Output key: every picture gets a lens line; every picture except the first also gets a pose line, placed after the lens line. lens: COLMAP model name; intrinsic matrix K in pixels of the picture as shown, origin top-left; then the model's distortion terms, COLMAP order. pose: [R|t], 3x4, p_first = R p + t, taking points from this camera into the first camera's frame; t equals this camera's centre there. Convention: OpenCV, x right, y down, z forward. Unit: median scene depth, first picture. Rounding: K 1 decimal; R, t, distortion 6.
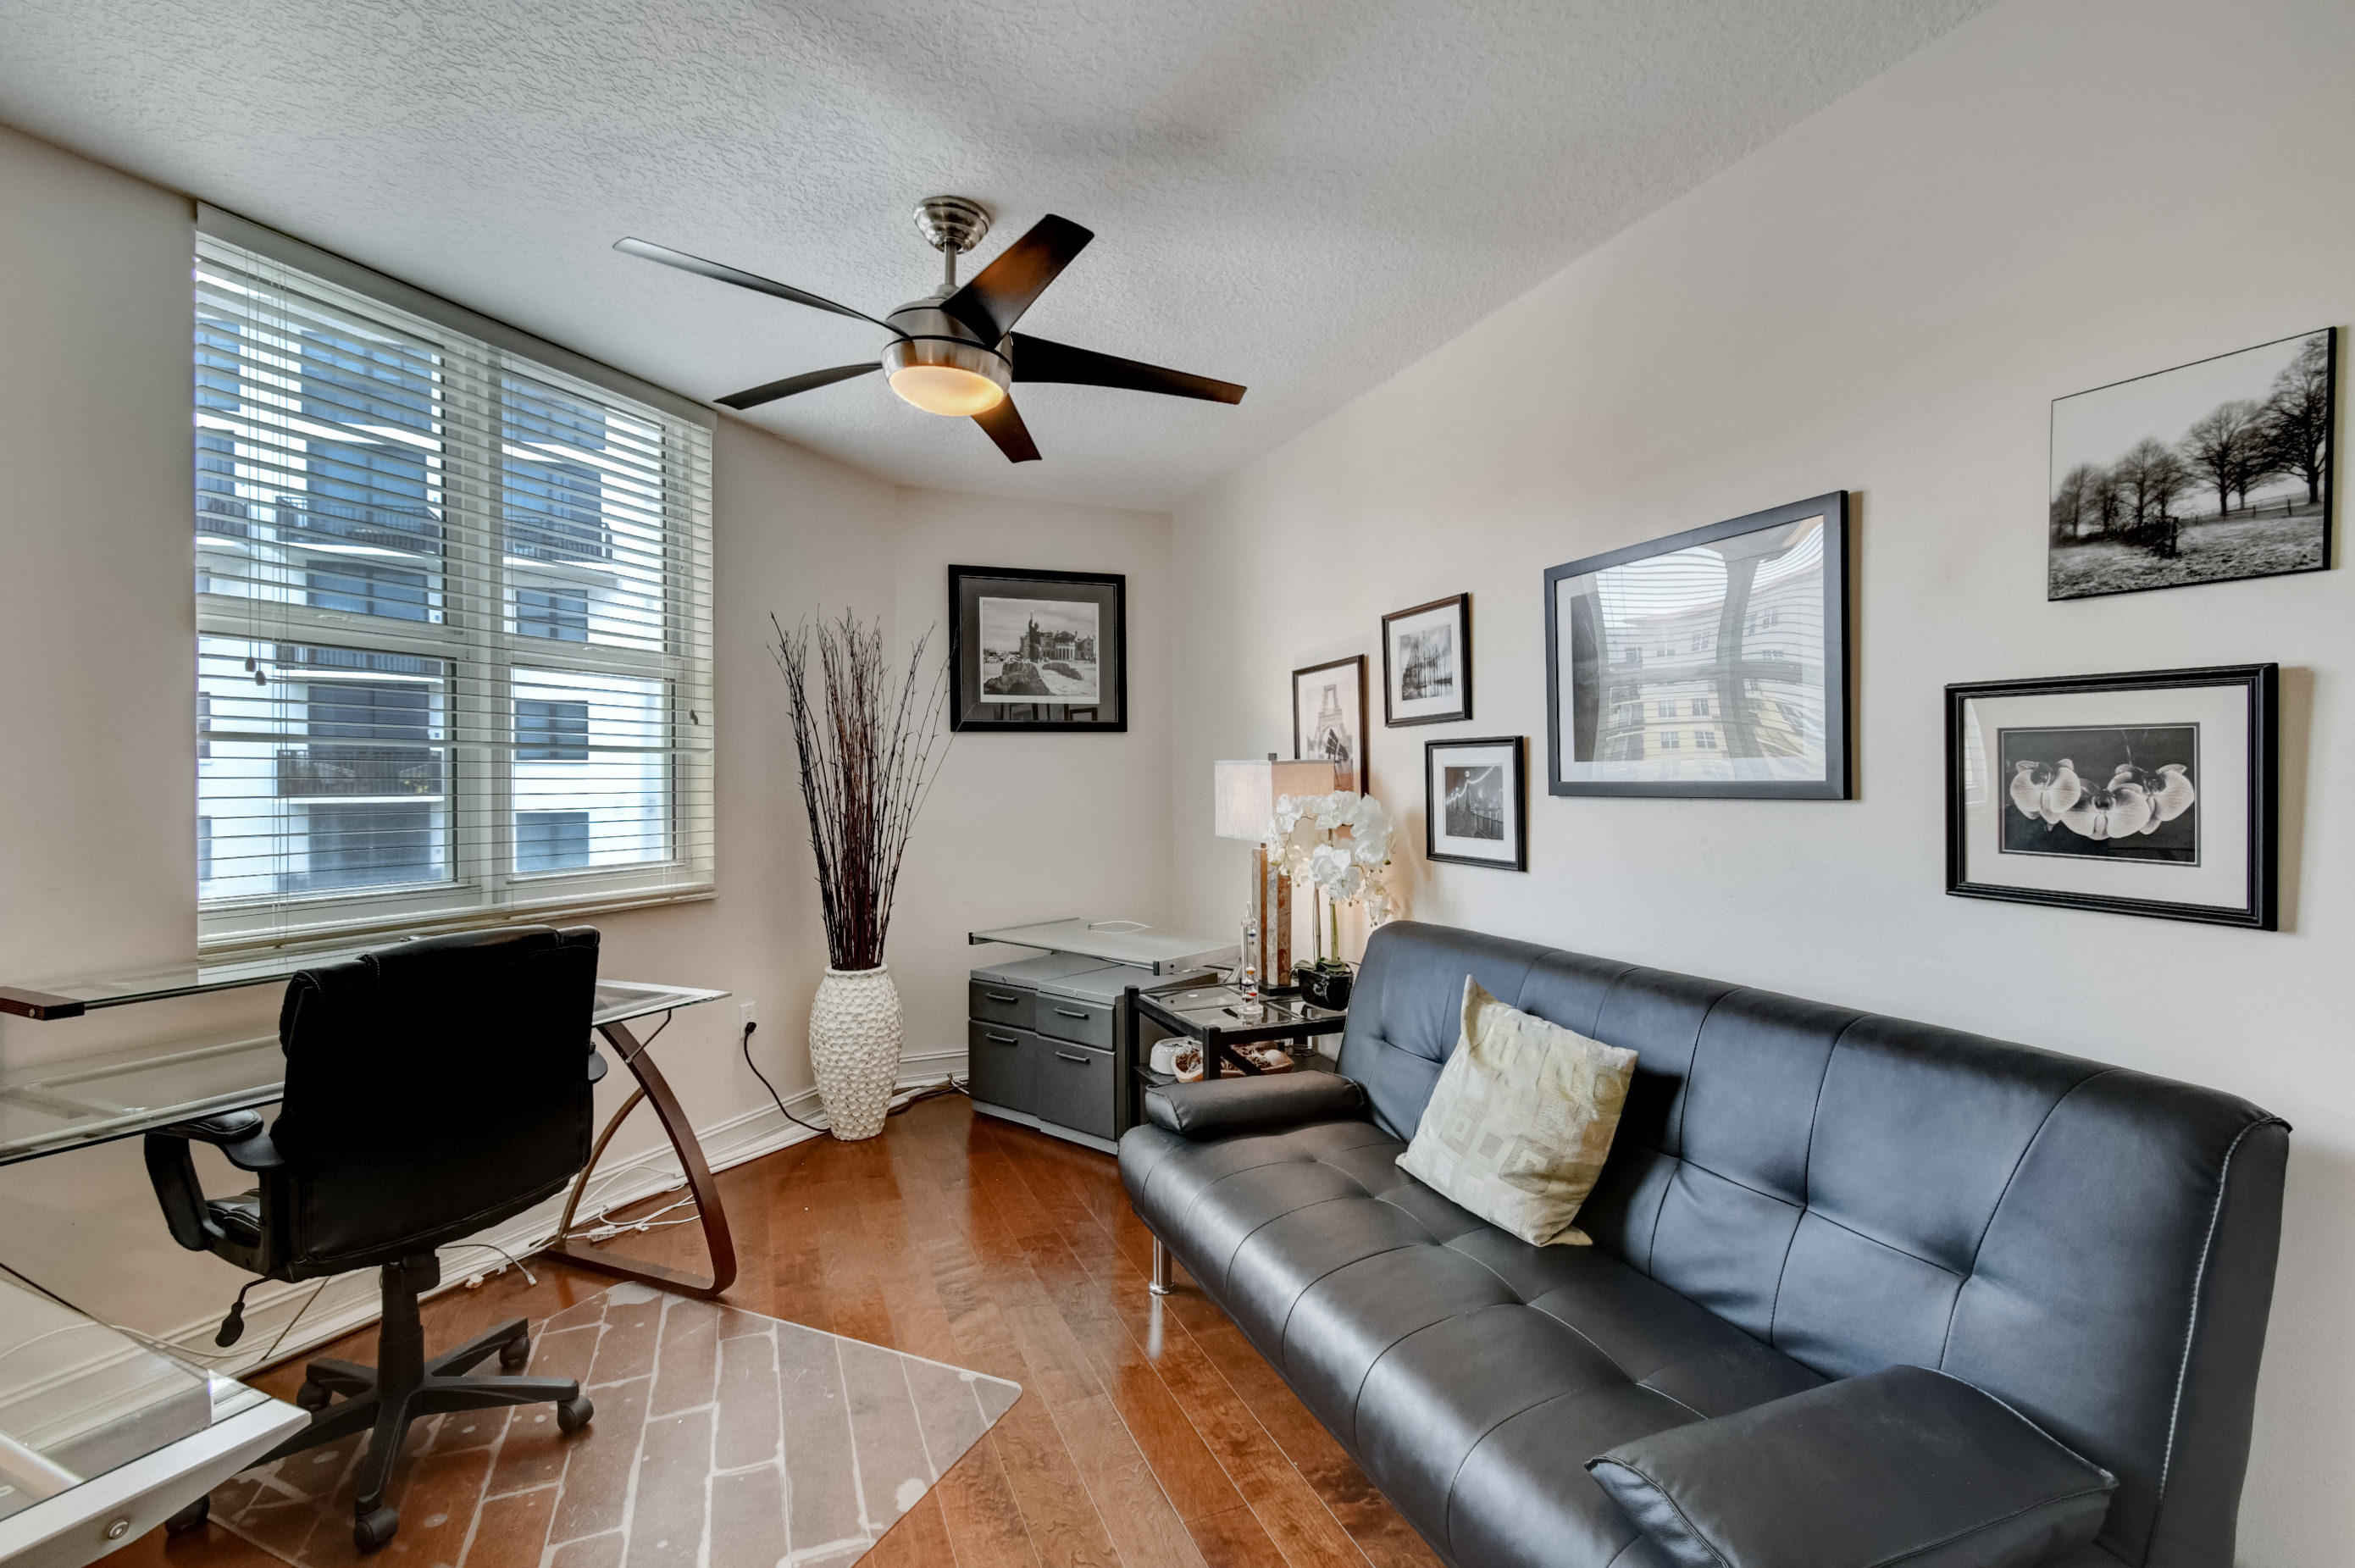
lens RADIAL K [[1038.1, 0, 1177.5], [0, 1038.1, 784.0], [0, 0, 1]] dist [0.004159, -0.005193]
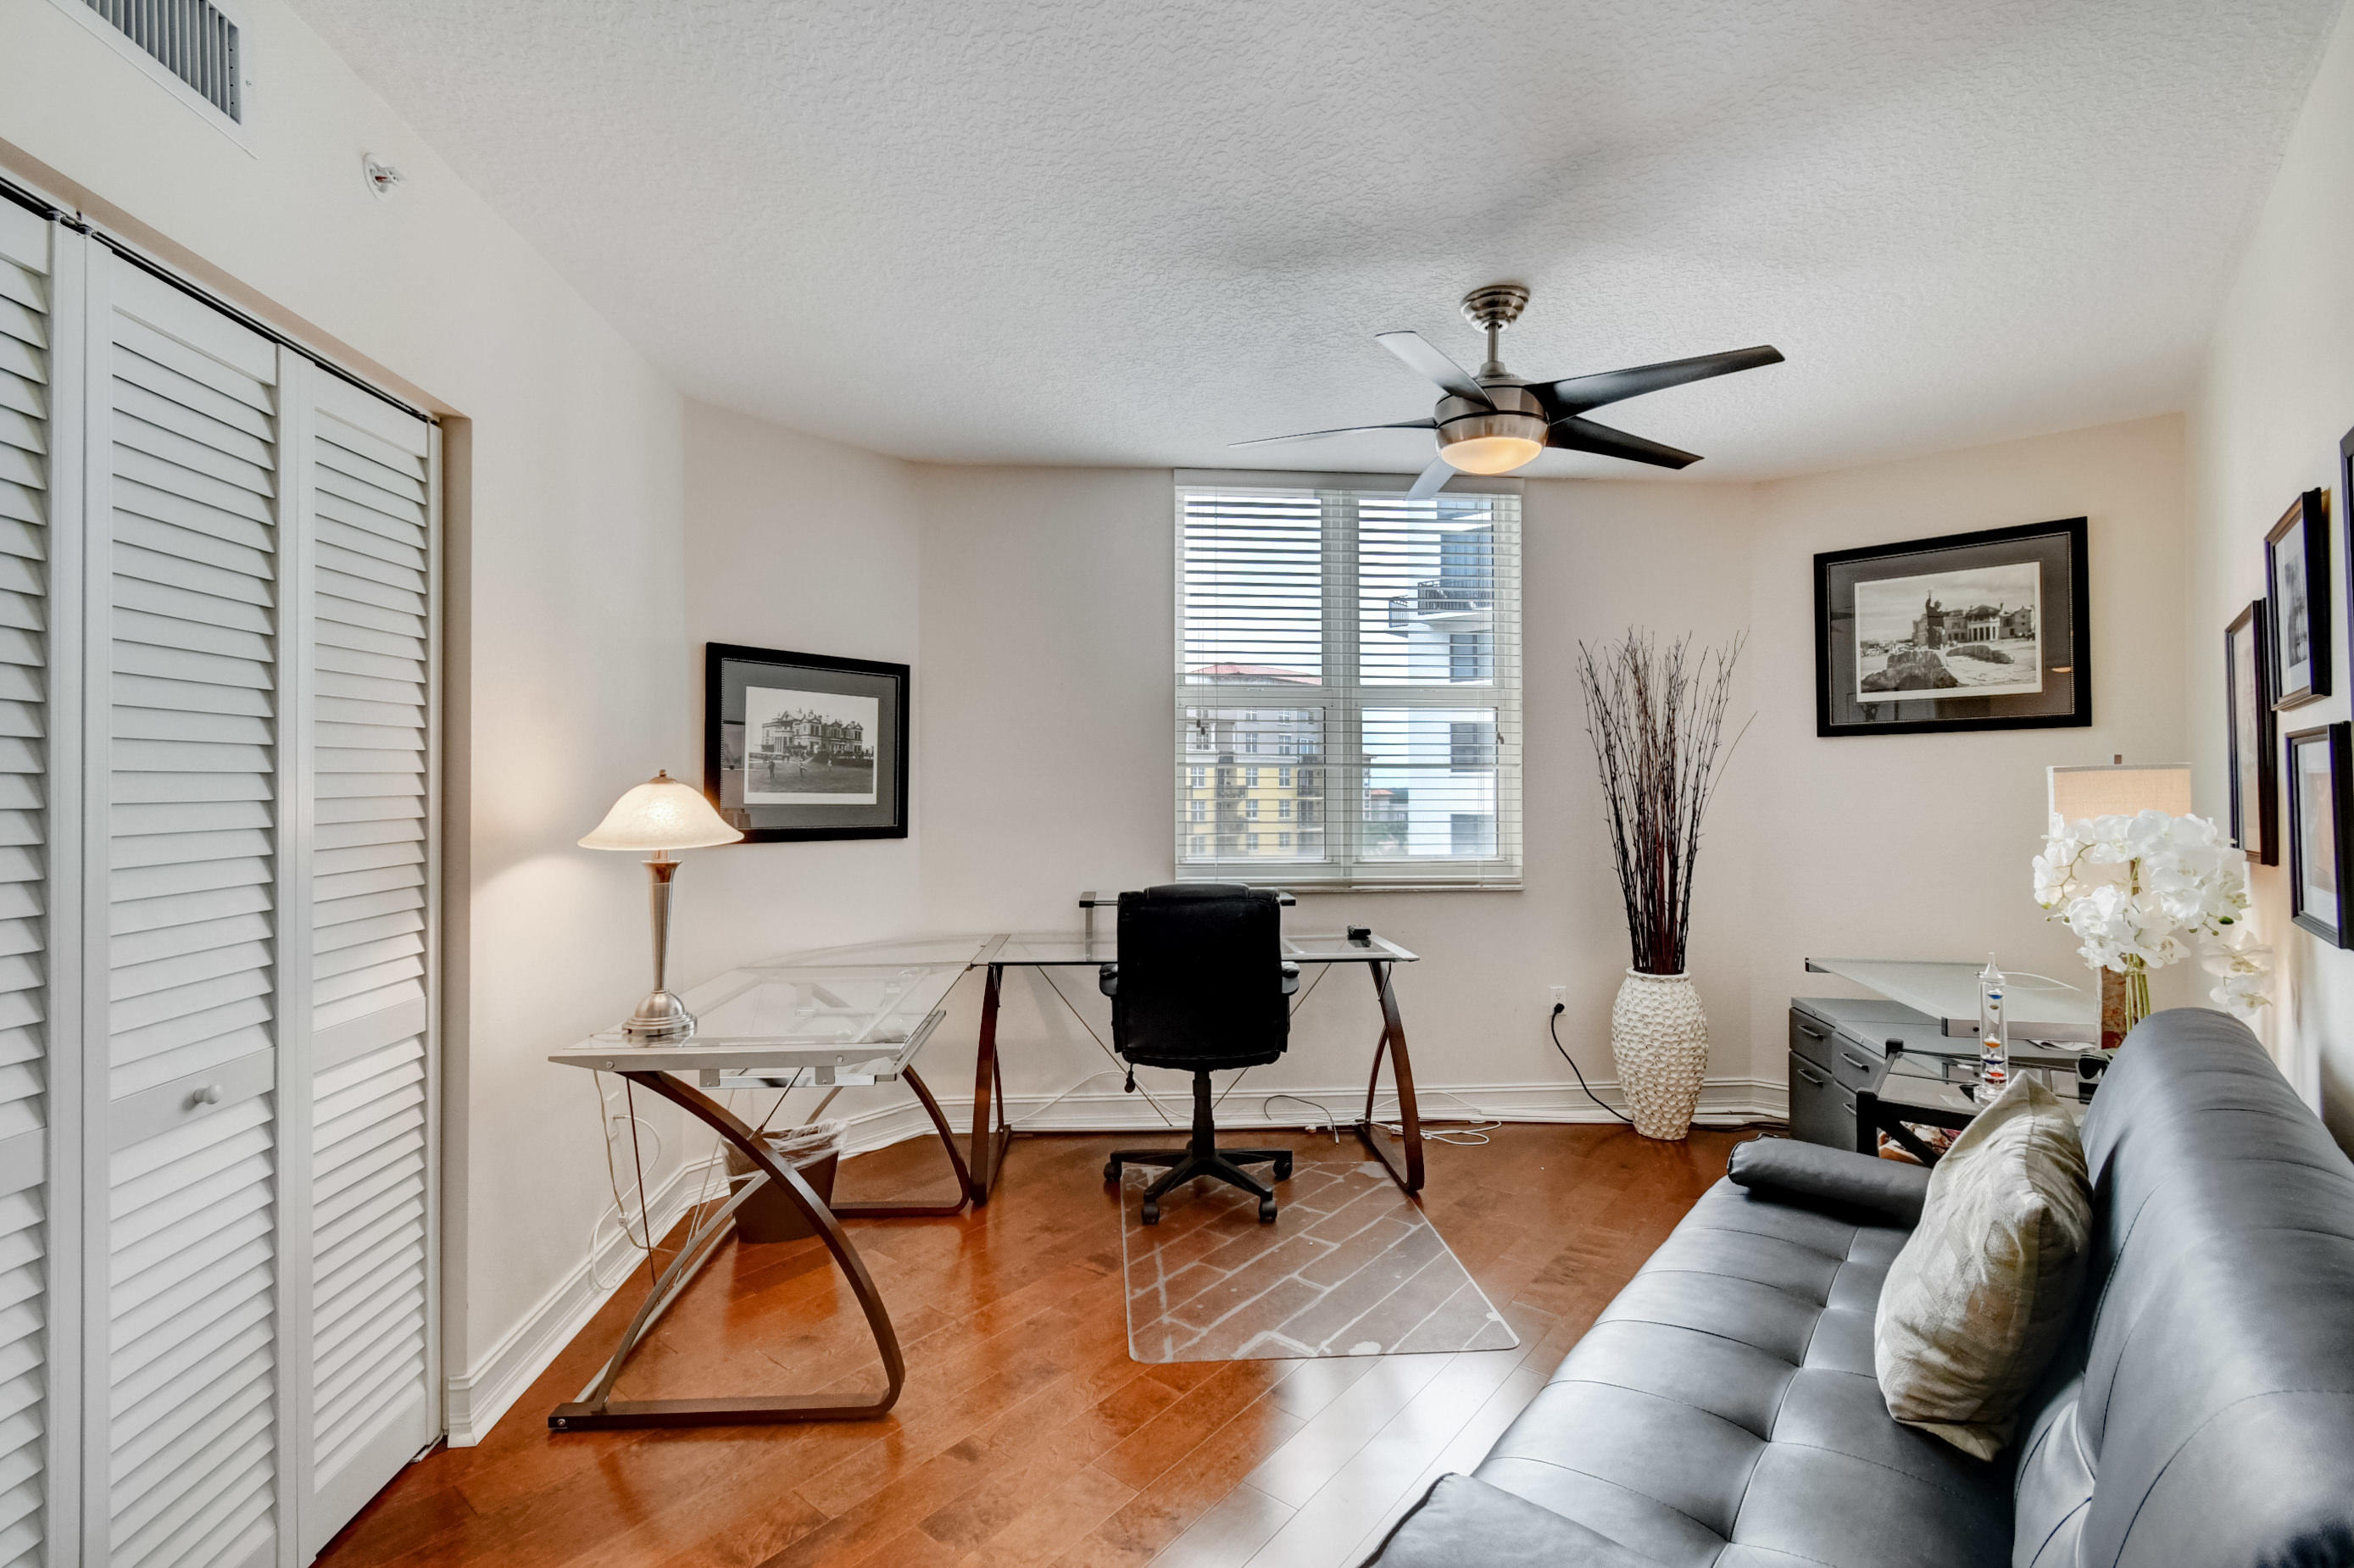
lens RADIAL K [[1037.6, 0, 1177.0], [0, 1037.6, 784.0], [0, 0, 1]] dist [0.004159, -0.005193]
pose [[0.472491, 0.000095, -0.881336, 0.347011], [-0.004754, 0.999986, -0.002441, -0.004961], [0.881323, 0.005343, 0.472484, 0.083481]]
